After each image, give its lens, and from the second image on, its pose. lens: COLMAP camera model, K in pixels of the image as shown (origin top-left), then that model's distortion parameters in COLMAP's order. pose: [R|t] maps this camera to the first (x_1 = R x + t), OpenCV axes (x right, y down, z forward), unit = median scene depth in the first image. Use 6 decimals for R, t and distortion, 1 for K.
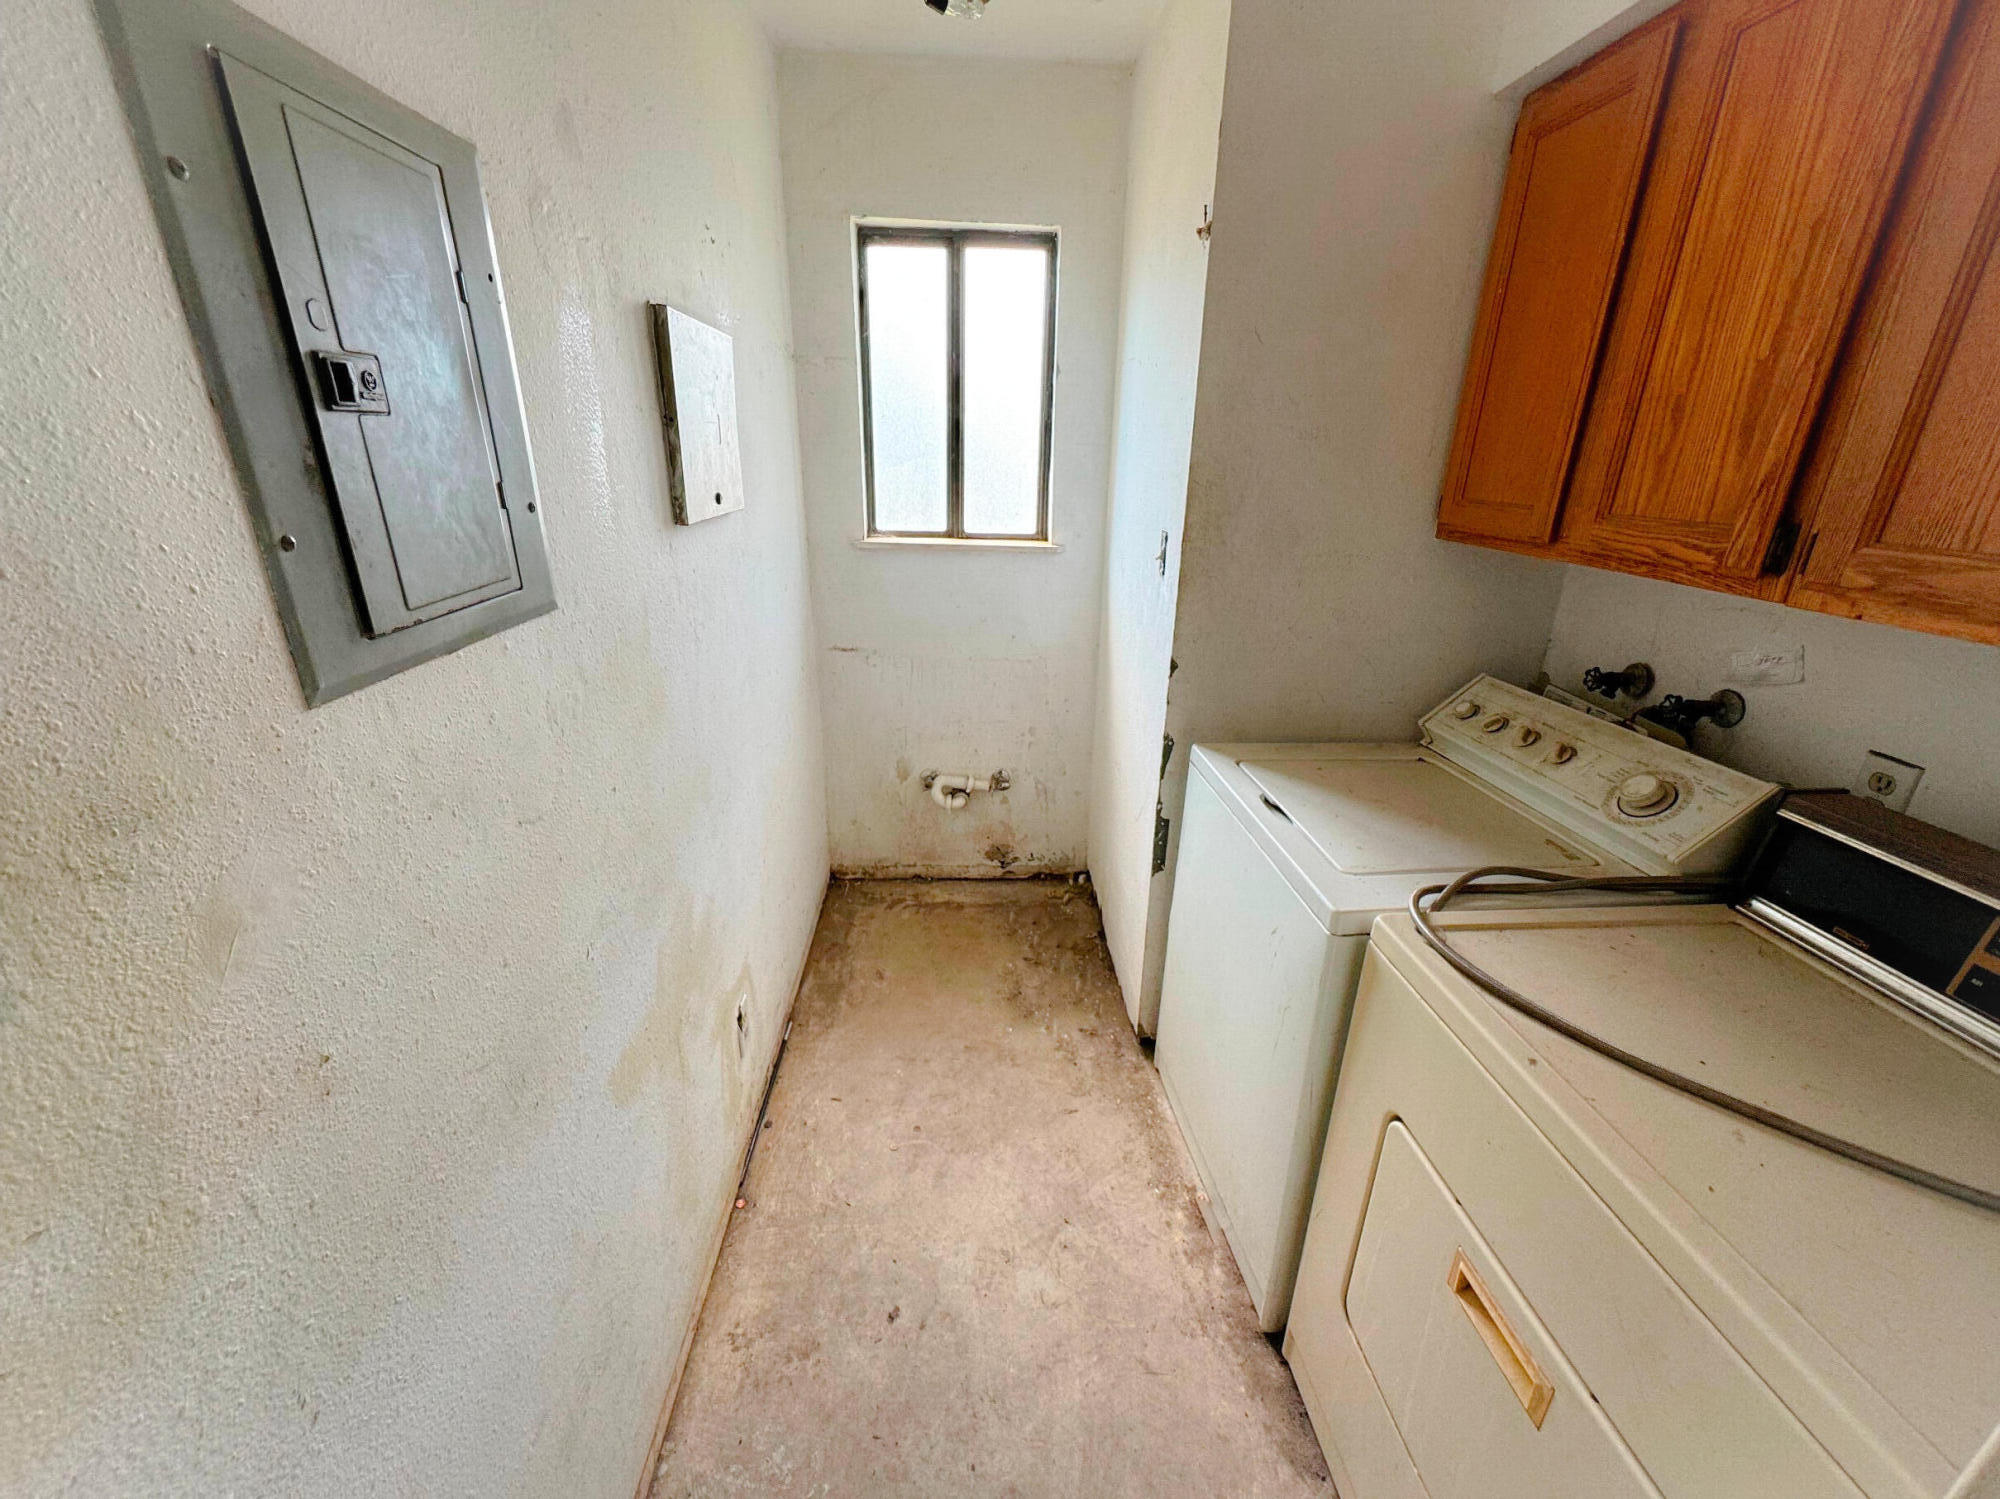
lens RADIAL K [[792.3, 0, 1000.0], [0, 792.3, 749.5], [0, 0, 1]] dist [-0.002093, -0.000347]
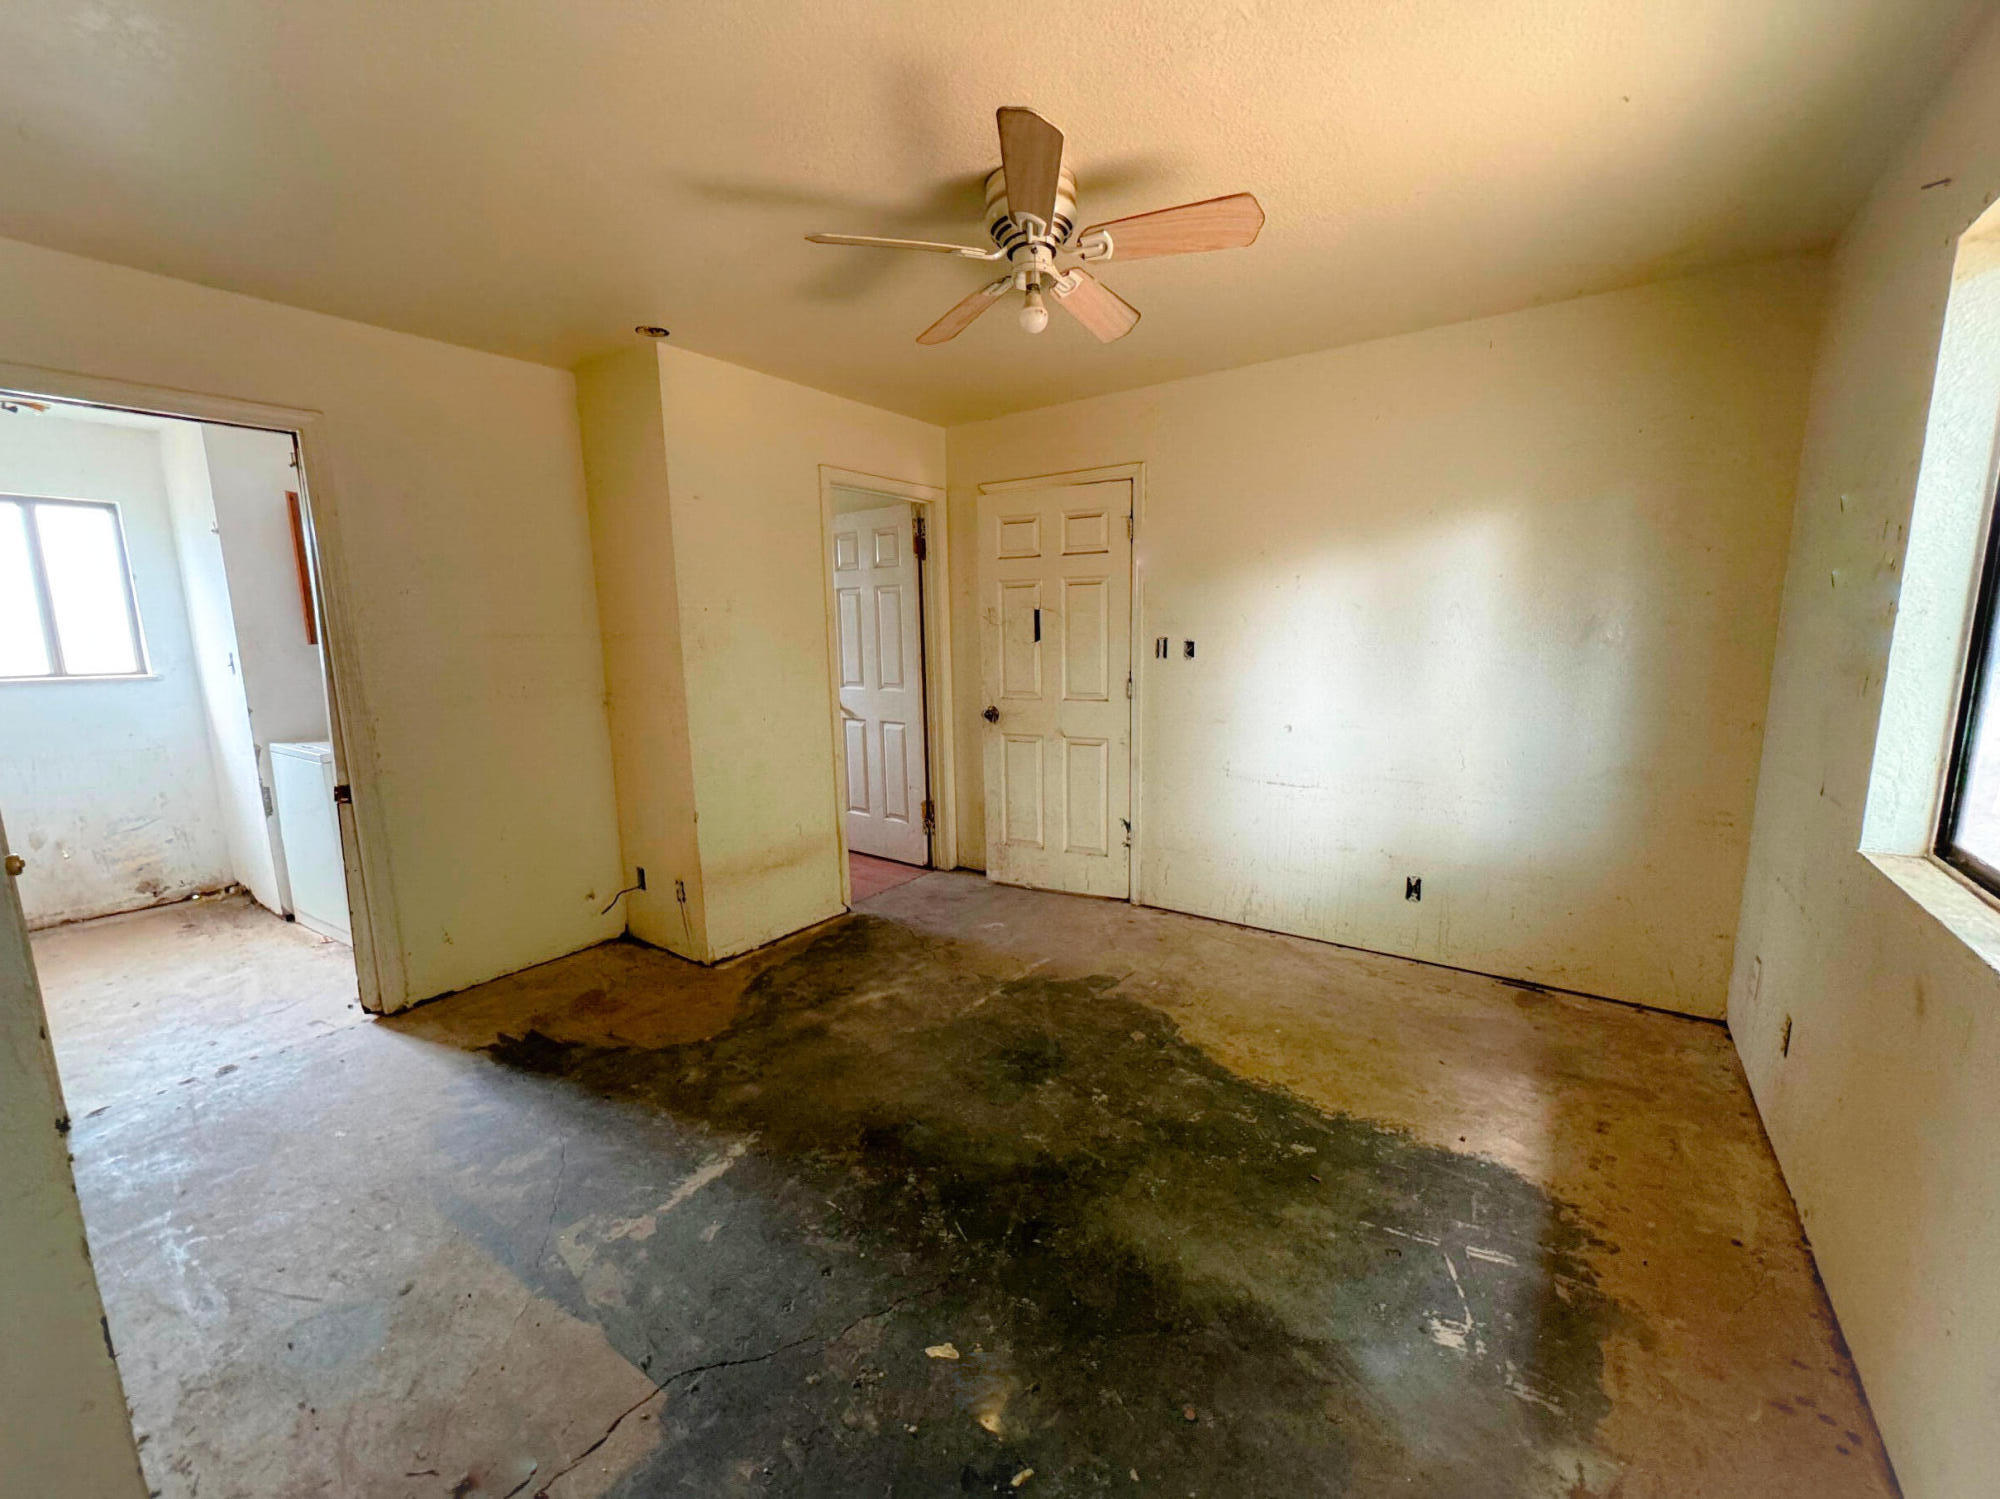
lens RADIAL K [[792.3, 0, 1000.0], [0, 792.3, 749.5], [0, 0, 1]] dist [-0.002093, -0.000347]
pose [[0.616717, -0.148971, 0.772961, -0.120484], [0.301113, 0.951896, -0.056789, 0.440689], [-0.727318, 0.267771, 0.631907, -1.095843]]
